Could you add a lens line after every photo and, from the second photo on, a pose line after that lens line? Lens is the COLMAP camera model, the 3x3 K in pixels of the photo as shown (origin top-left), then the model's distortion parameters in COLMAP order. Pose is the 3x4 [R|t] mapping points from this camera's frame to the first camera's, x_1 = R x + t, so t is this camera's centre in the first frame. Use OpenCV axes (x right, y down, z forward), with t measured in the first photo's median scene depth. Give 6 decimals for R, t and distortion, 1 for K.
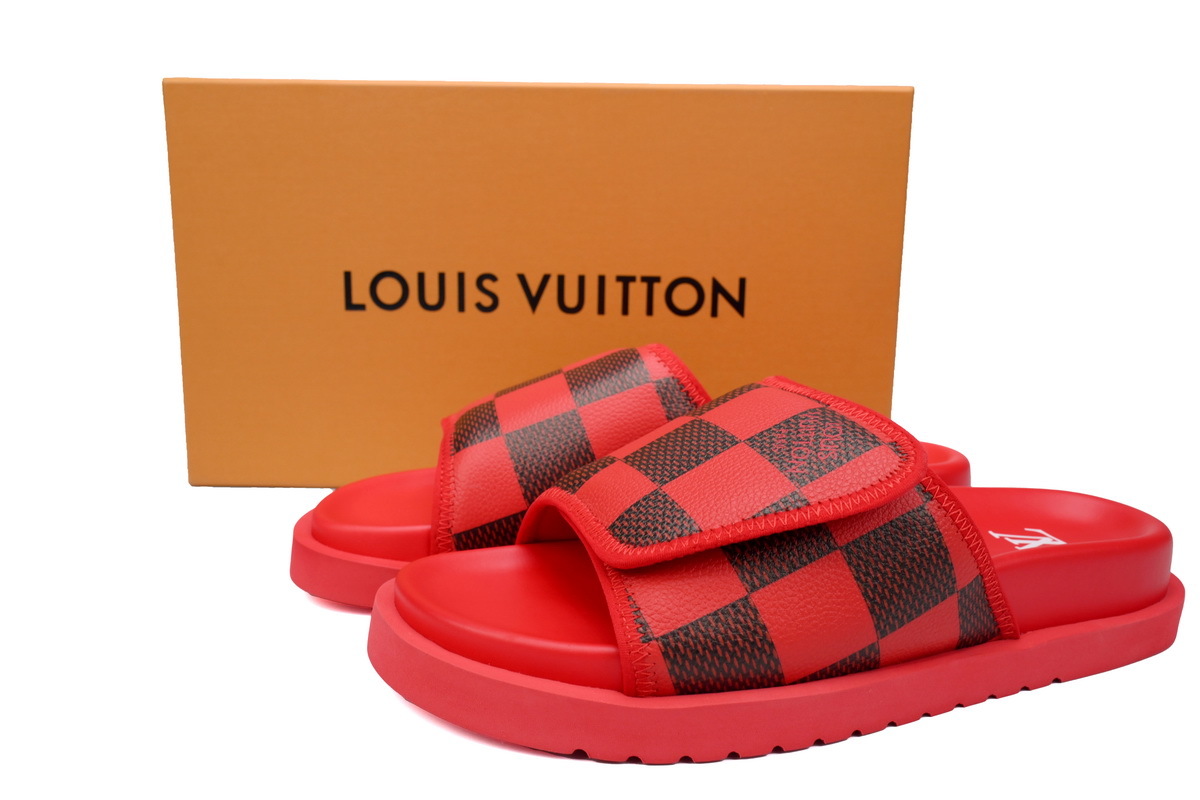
lens RADIAL K [[1153.6, 0, 600.0], [0, 1153.6, 400.0], [0, 0, 1]] dist [0.006769, -0.000181]
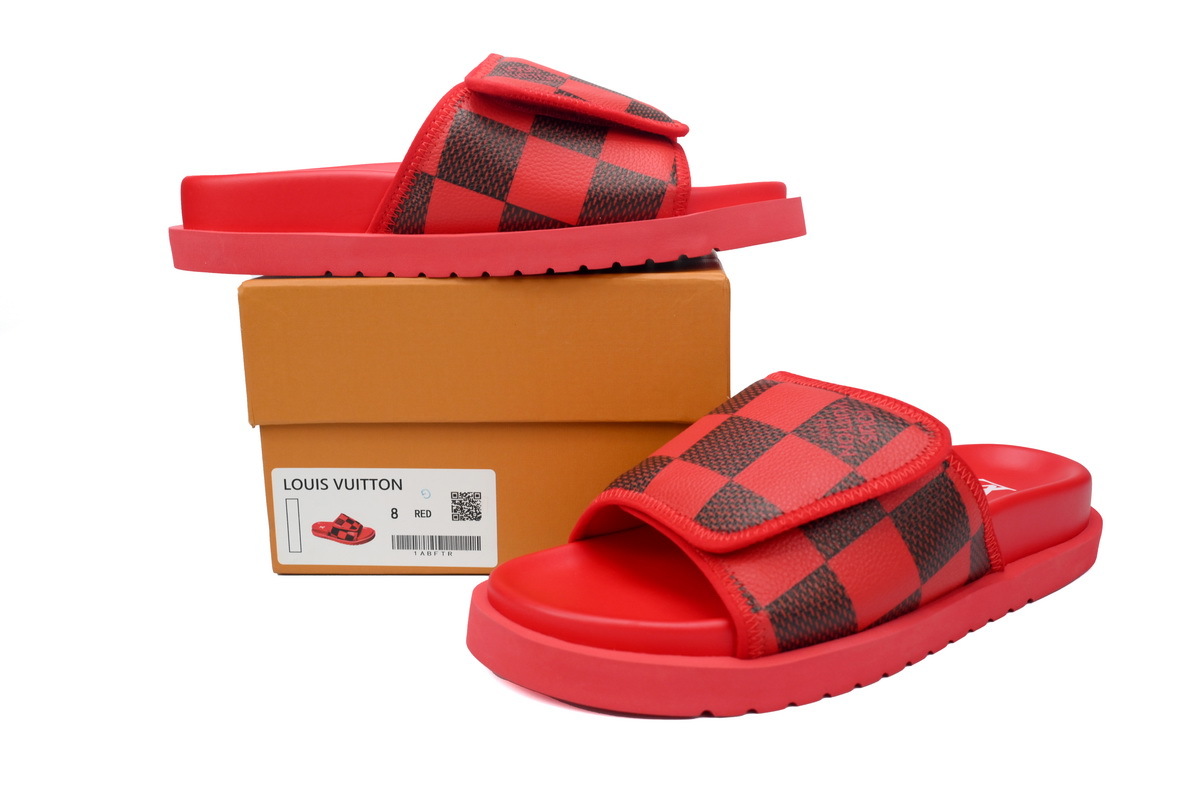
lens RADIAL K [[1153.6, 0, 600.0], [0, 1153.6, 400.0], [0, 0, 1]] dist [0.006769, -0.000181]
pose [[0.967916, -0.088319, 0.235241, -0.357926], [0.082555, 0.995997, 0.034260, -0.057099], [-0.237325, -0.013741, 0.971333, -0.098892]]
